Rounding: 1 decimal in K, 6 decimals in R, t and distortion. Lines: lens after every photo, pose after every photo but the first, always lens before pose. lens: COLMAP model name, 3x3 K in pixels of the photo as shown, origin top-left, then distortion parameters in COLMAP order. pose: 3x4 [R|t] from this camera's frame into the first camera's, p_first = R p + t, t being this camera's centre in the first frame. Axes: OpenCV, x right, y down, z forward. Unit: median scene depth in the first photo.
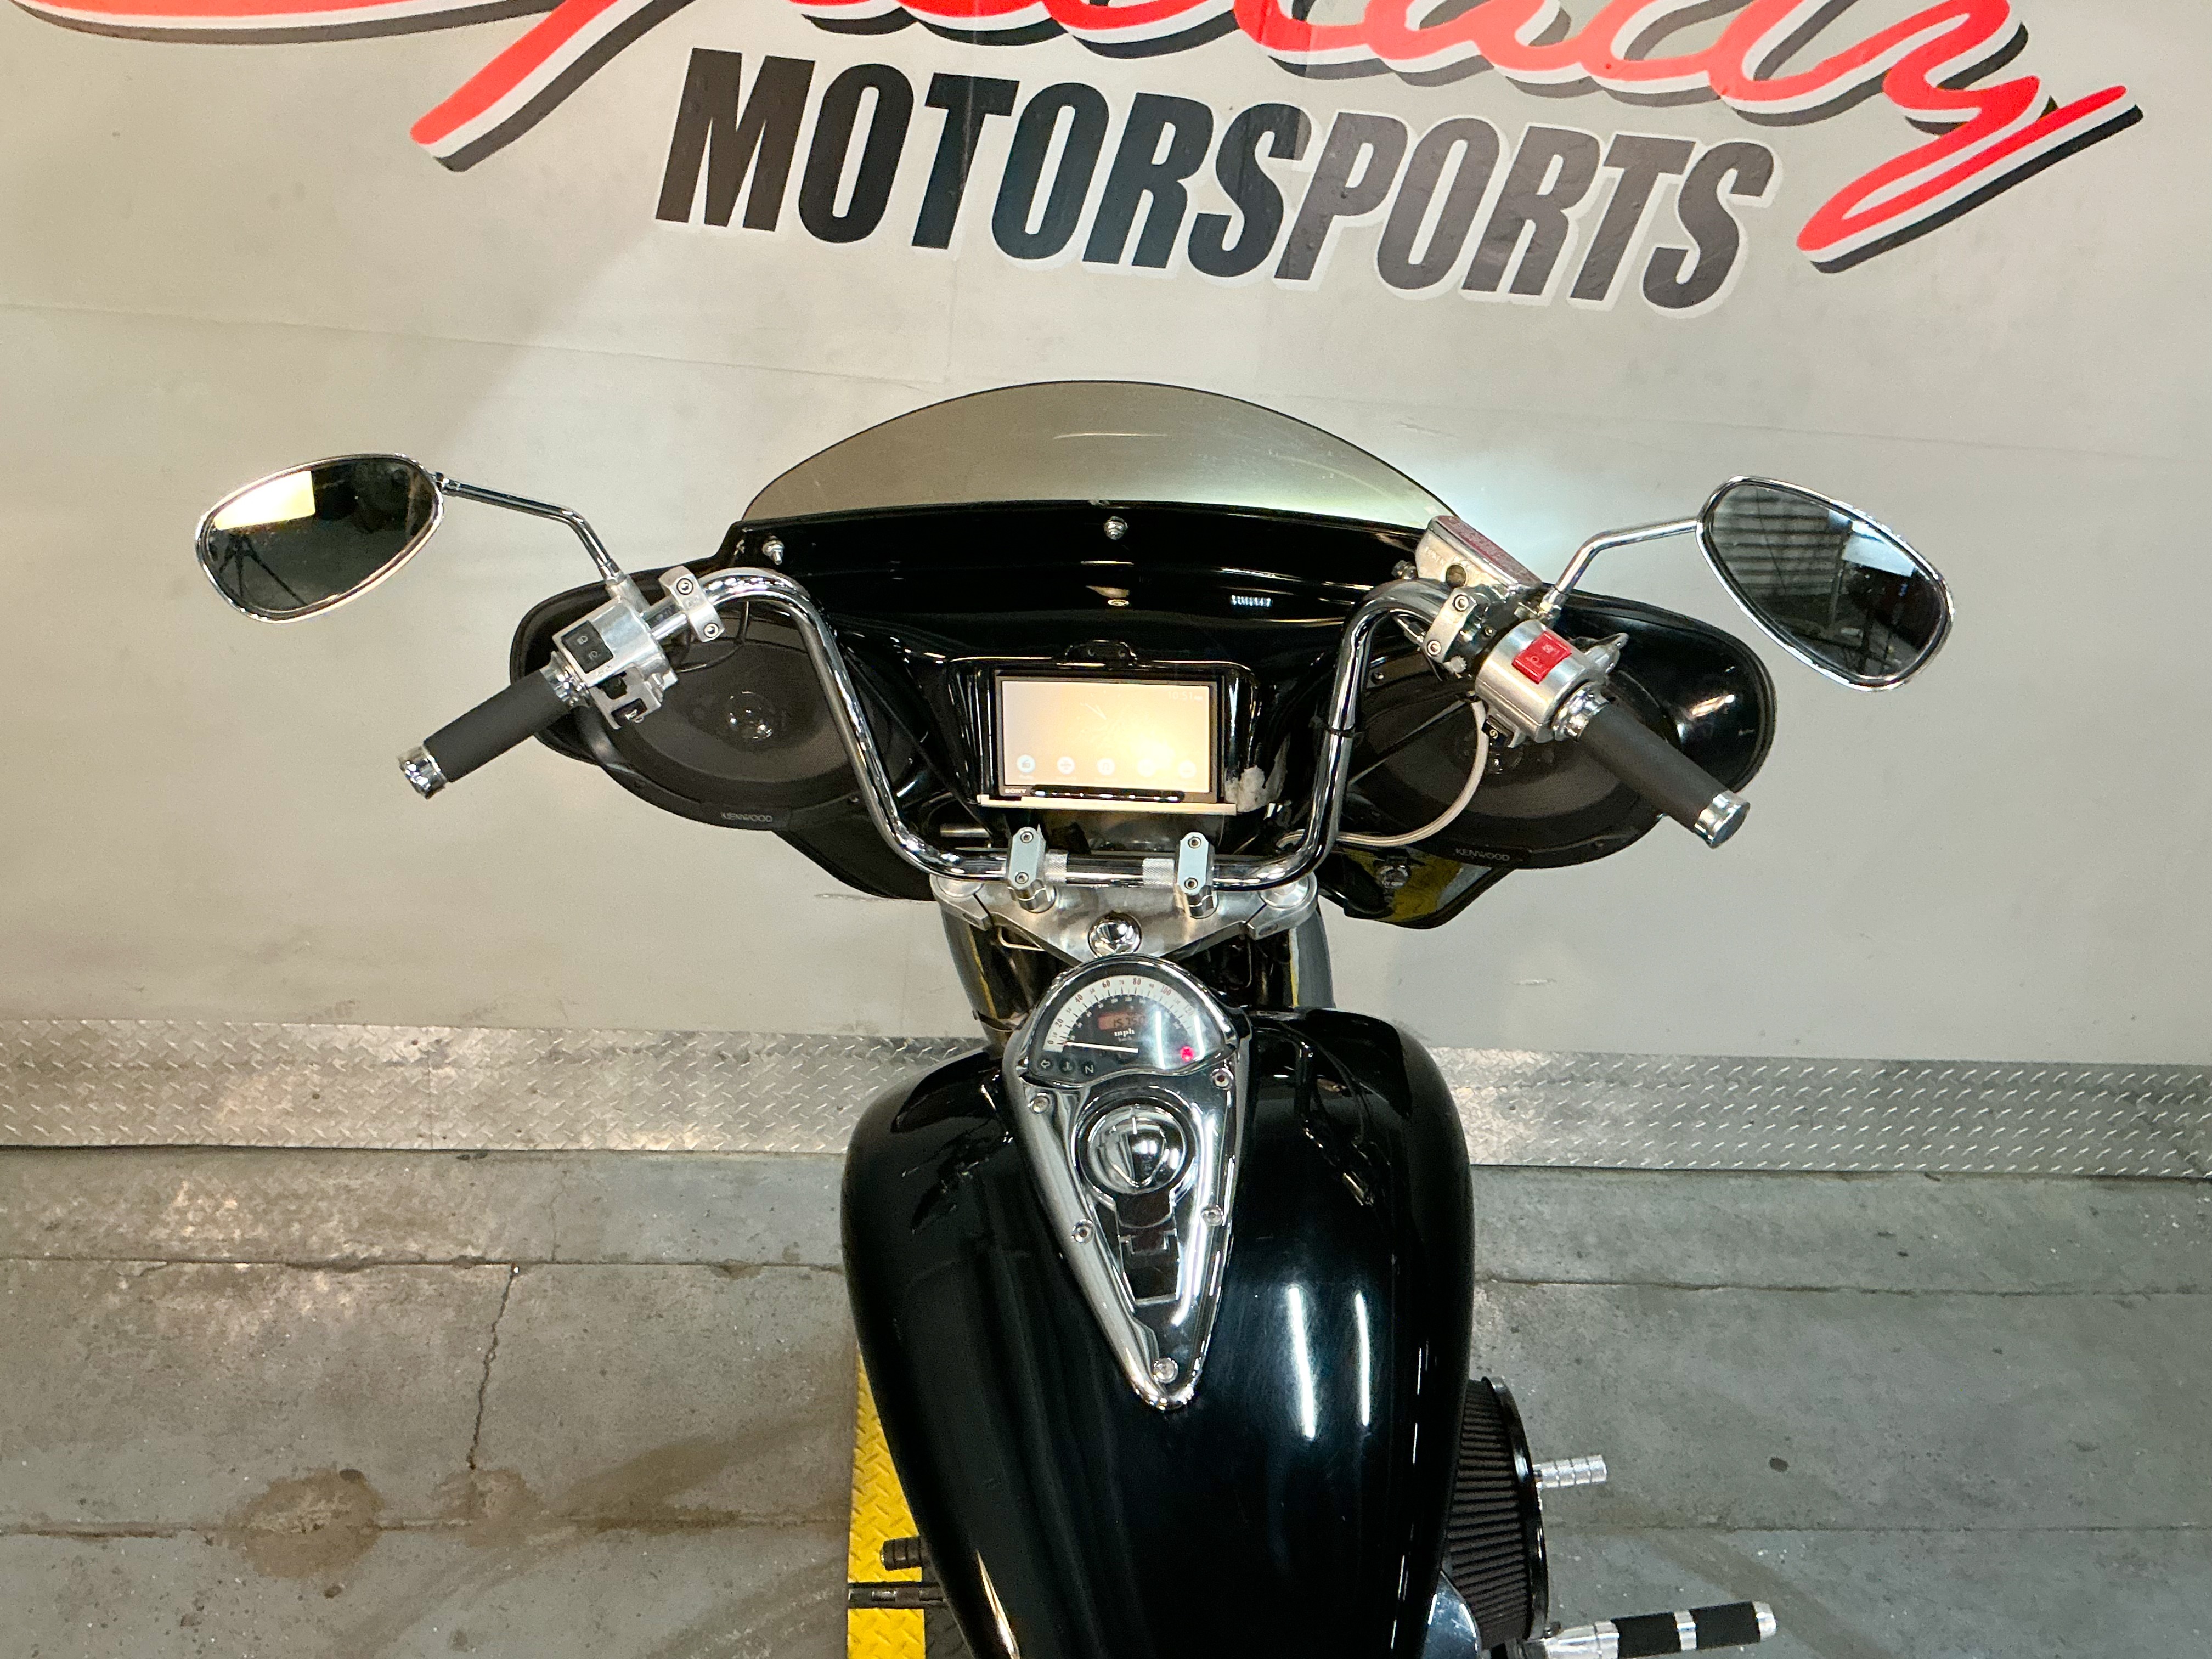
lens RADIAL K [[2041.9, 0, 1106.0], [0, 2041.9, 829.5], [0, 0, 1]] dist [0.151156, -0.333027]
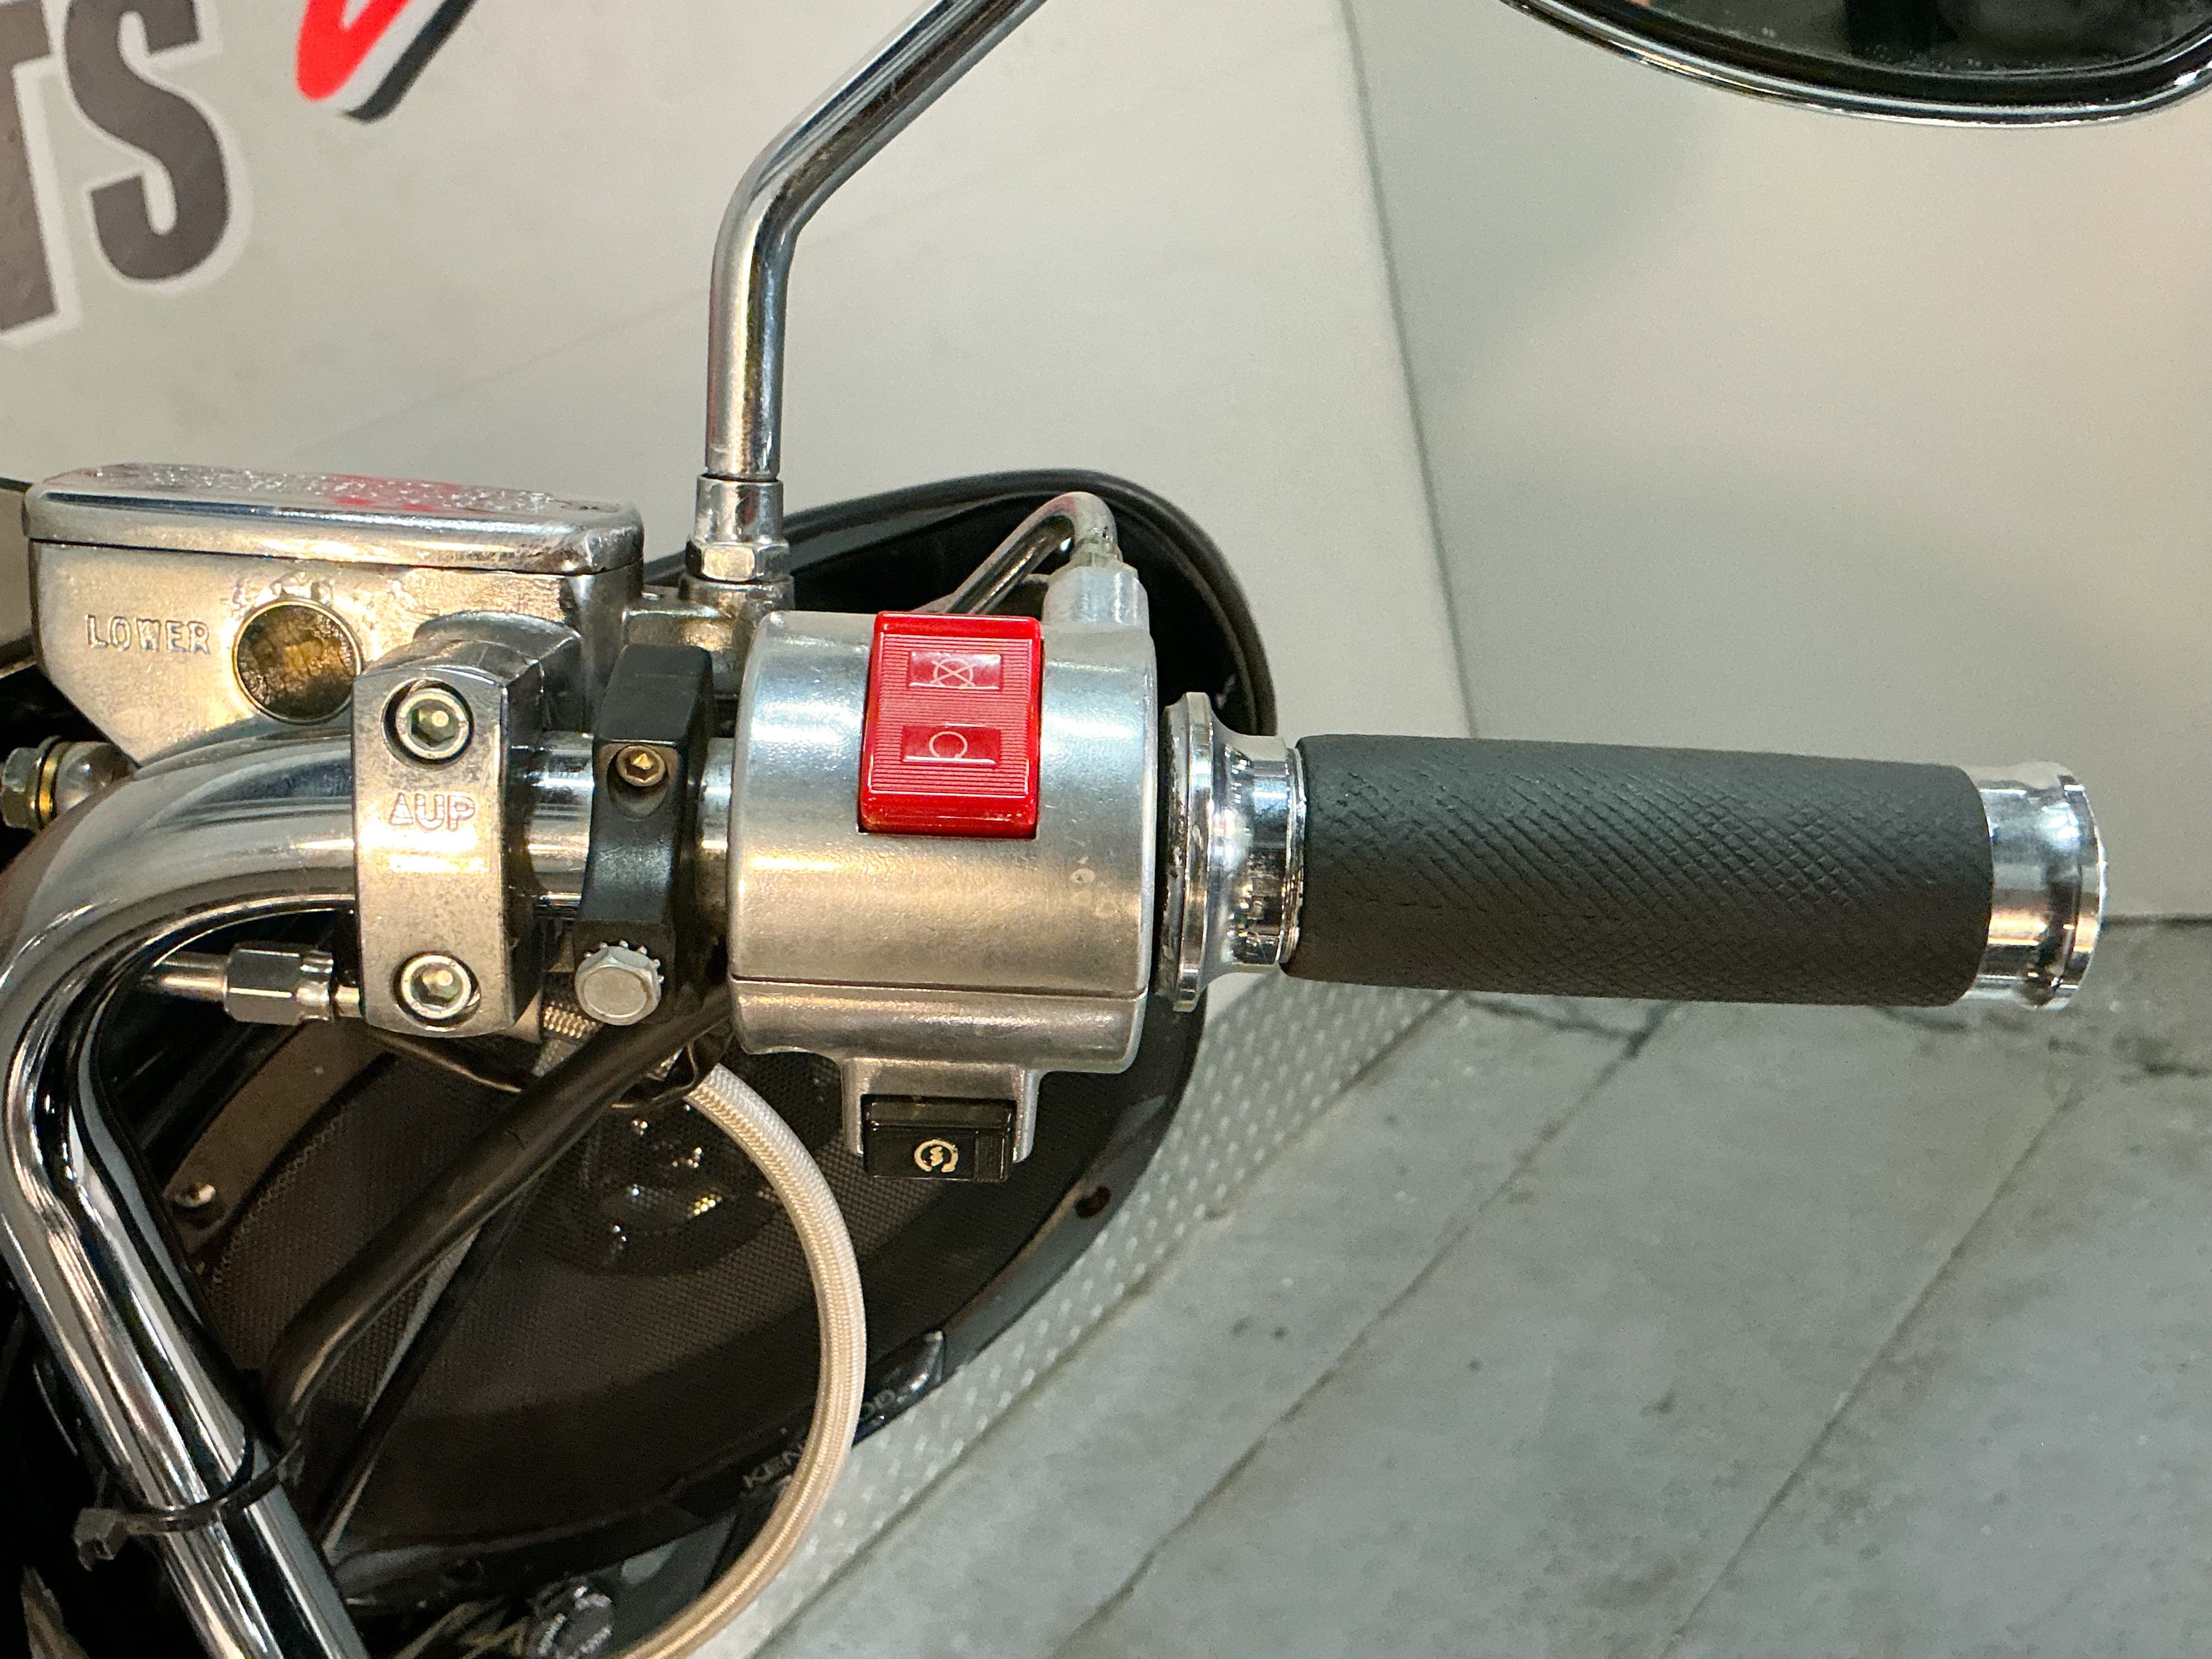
lens RADIAL K [[2186.2, 0, 1106.0], [0, 2186.2, 824.7], [0, 0, 1]] dist [0.157953, -0.356404]
pose [[0.674400, -0.522481, 0.521726, 0.079742], [0.564268, 0.820425, 0.092221, -0.068060], [-0.476221, 0.232199, 0.848114, 0.626247]]
